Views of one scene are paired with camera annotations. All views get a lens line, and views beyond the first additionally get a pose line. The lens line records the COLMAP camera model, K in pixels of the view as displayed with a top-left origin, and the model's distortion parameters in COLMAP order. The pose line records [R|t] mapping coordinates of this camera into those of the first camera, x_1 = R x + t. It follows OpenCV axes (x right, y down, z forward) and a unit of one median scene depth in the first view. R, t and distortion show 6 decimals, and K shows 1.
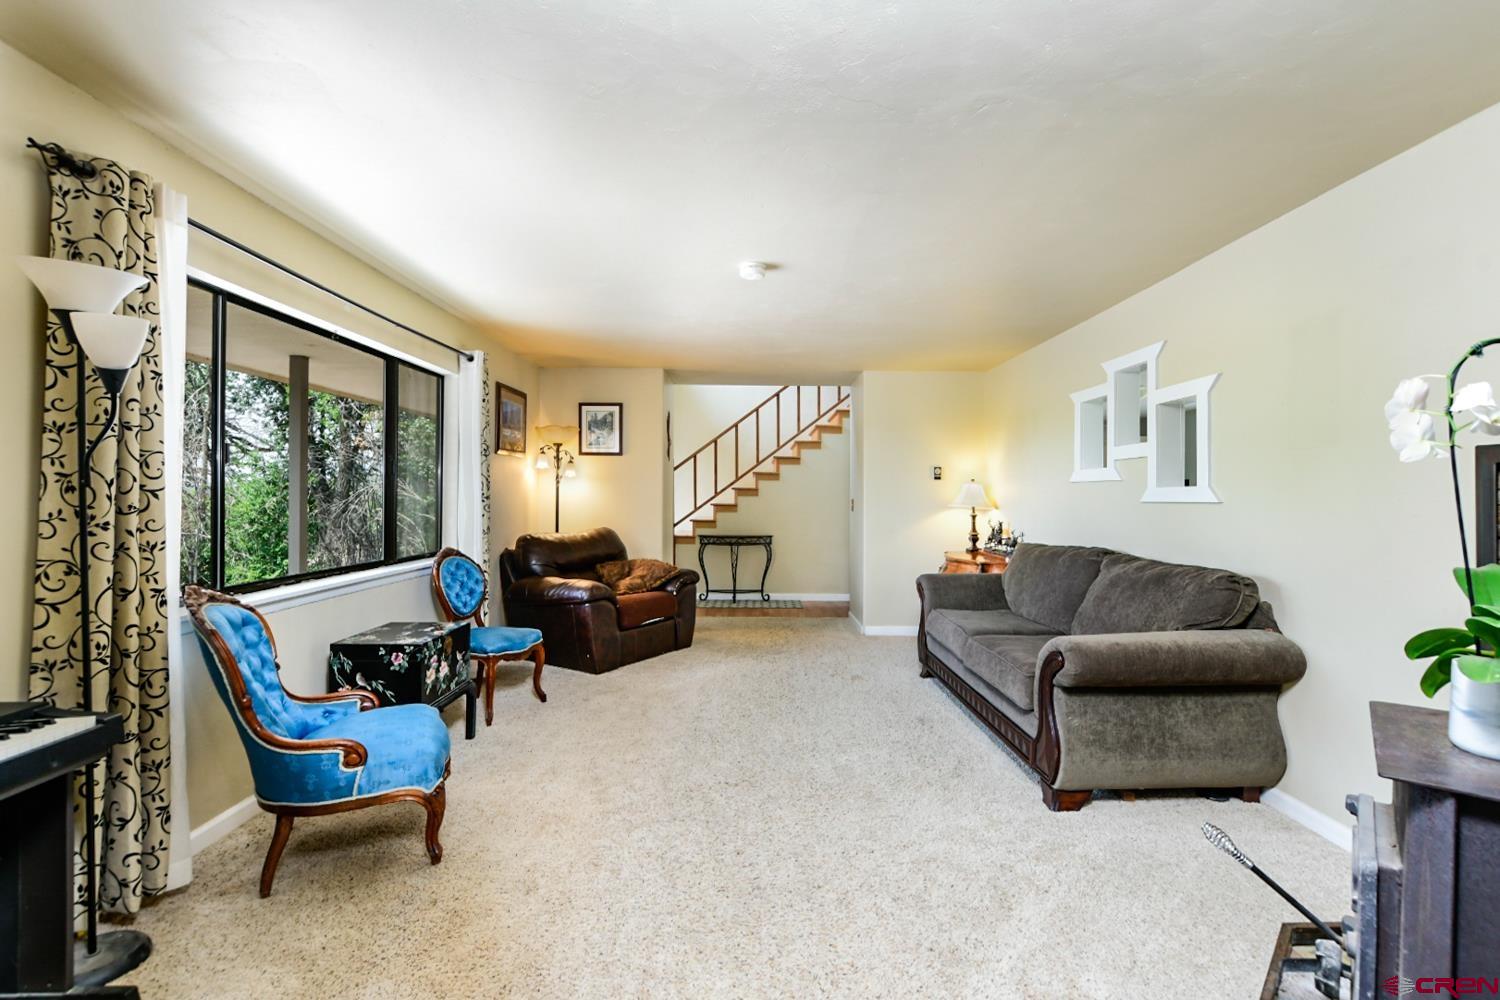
lens RADIAL K [[669.3, 0, 756.8], [0, 669.3, 495.2], [0, 0, 1]] dist [-0.012737, 0.001132]
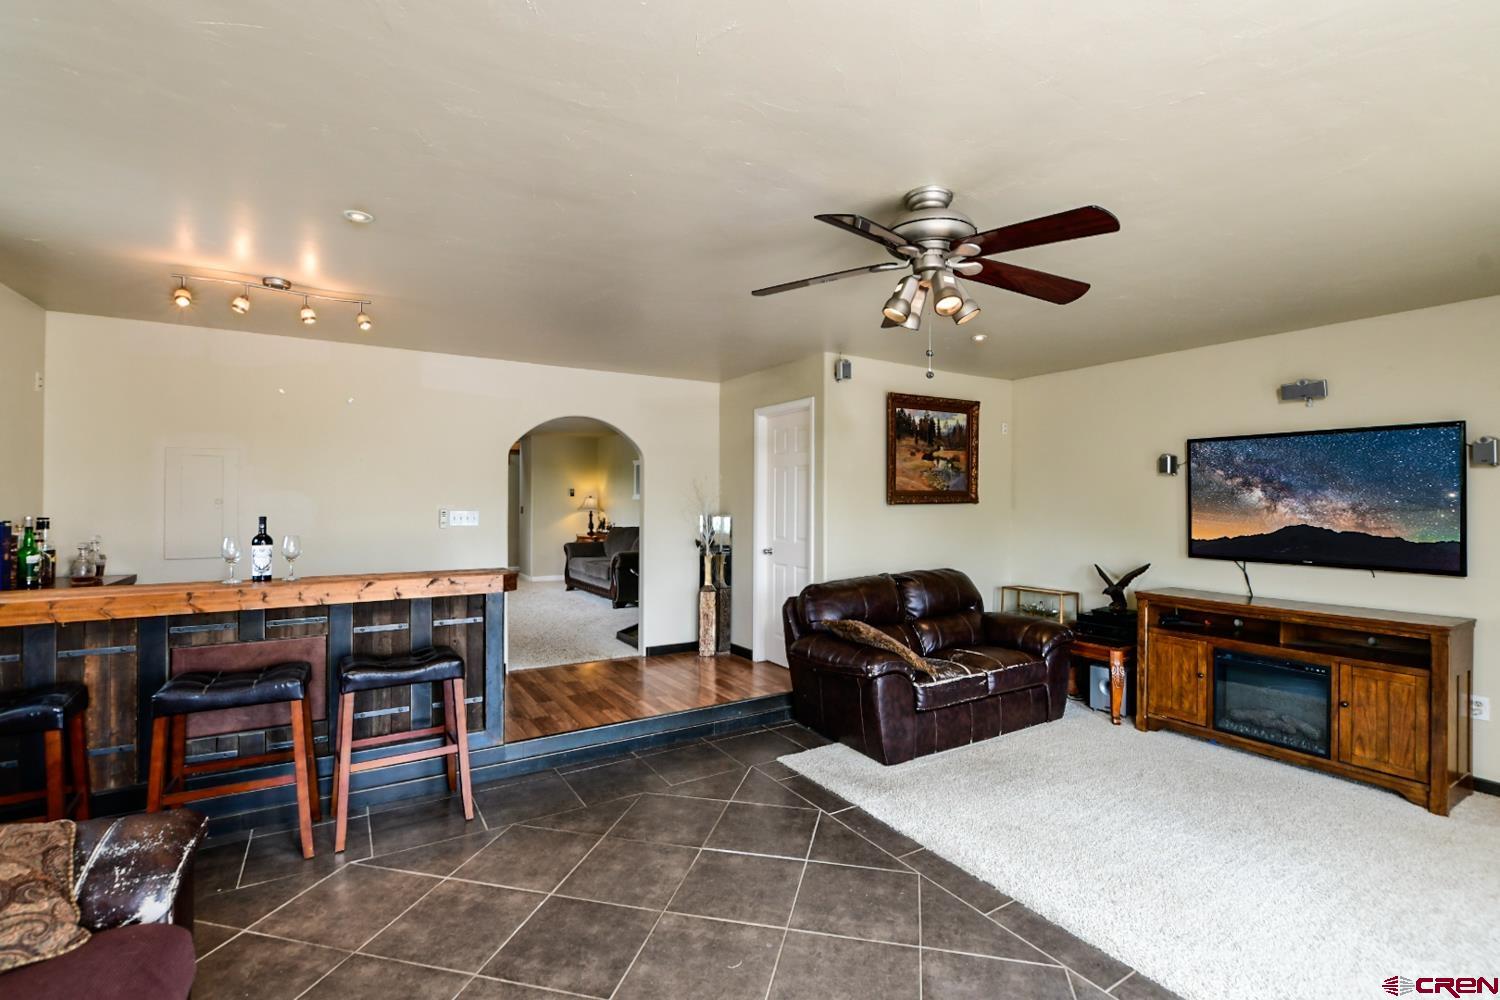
lens RADIAL K [[669.3, 0, 759.9], [0, 669.3, 495.7], [0, 0, 1]] dist [-0.012737, 0.001132]
pose [[0.847099, 0.000984, 0.531433, -0.343146], [-0.000263, 0.999999, -0.001432, -0.026231], [-0.531434, 0.001073, 0.847099, -1.065410]]
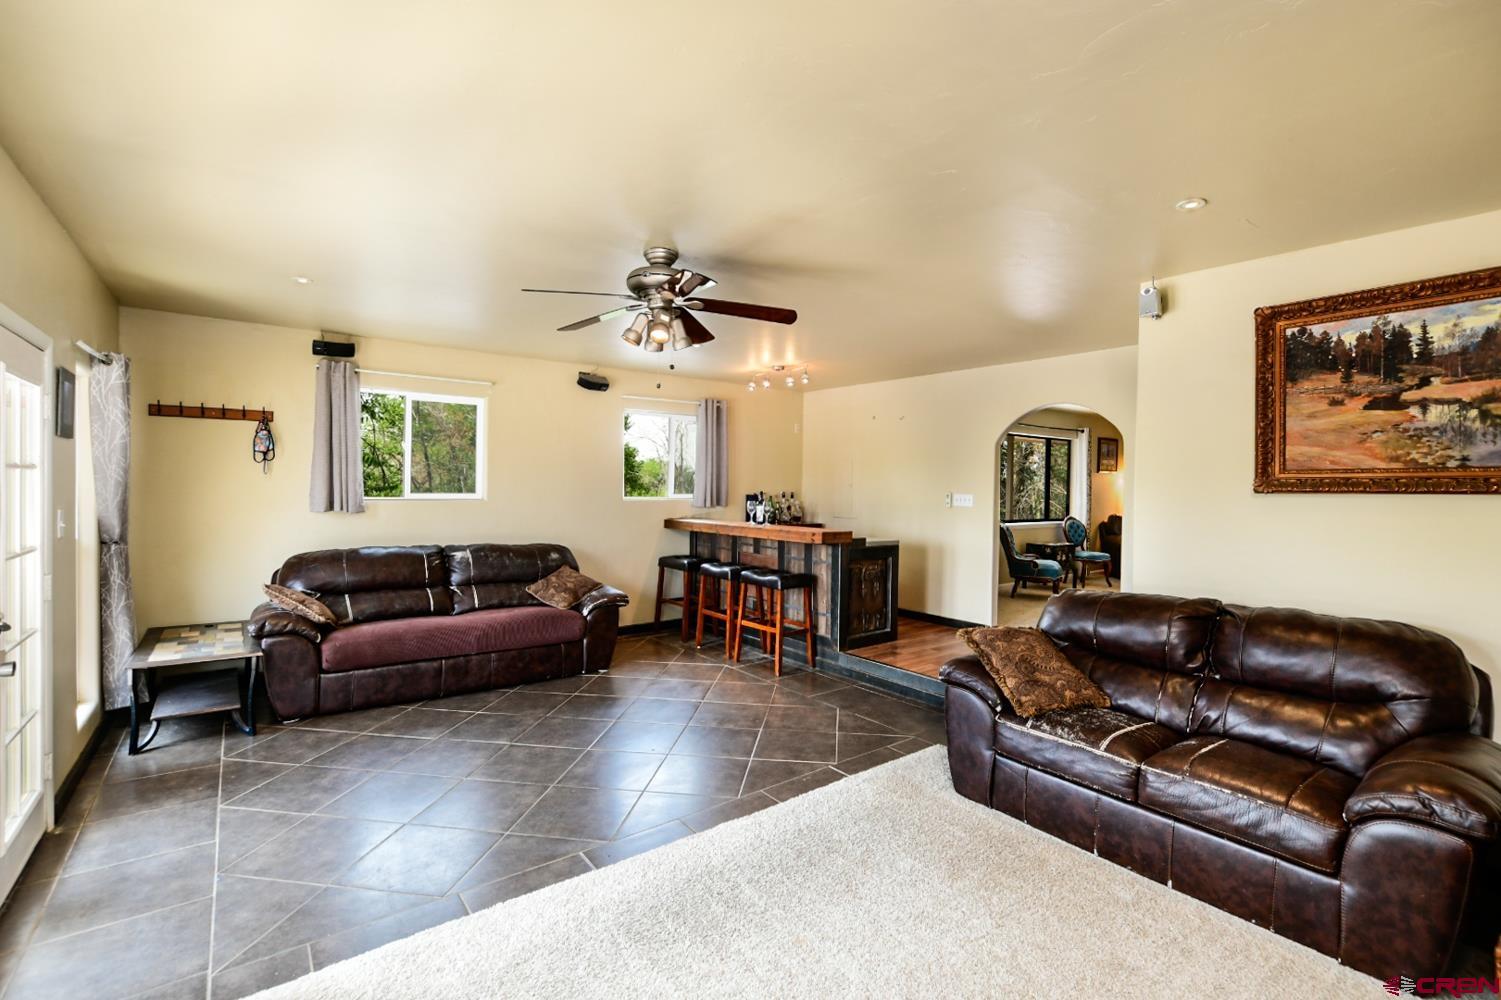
lens RADIAL K [[669.8, 0, 761.6], [0, 669.8, 495.1], [0, 0, 1]] dist [-0.012737, 0.001132]
pose [[0.612688, 0.014697, -0.790188, 0.587678], [-0.006079, 0.999885, 0.013884, -0.018219], [0.790301, -0.003704, 0.612707, -1.047431]]
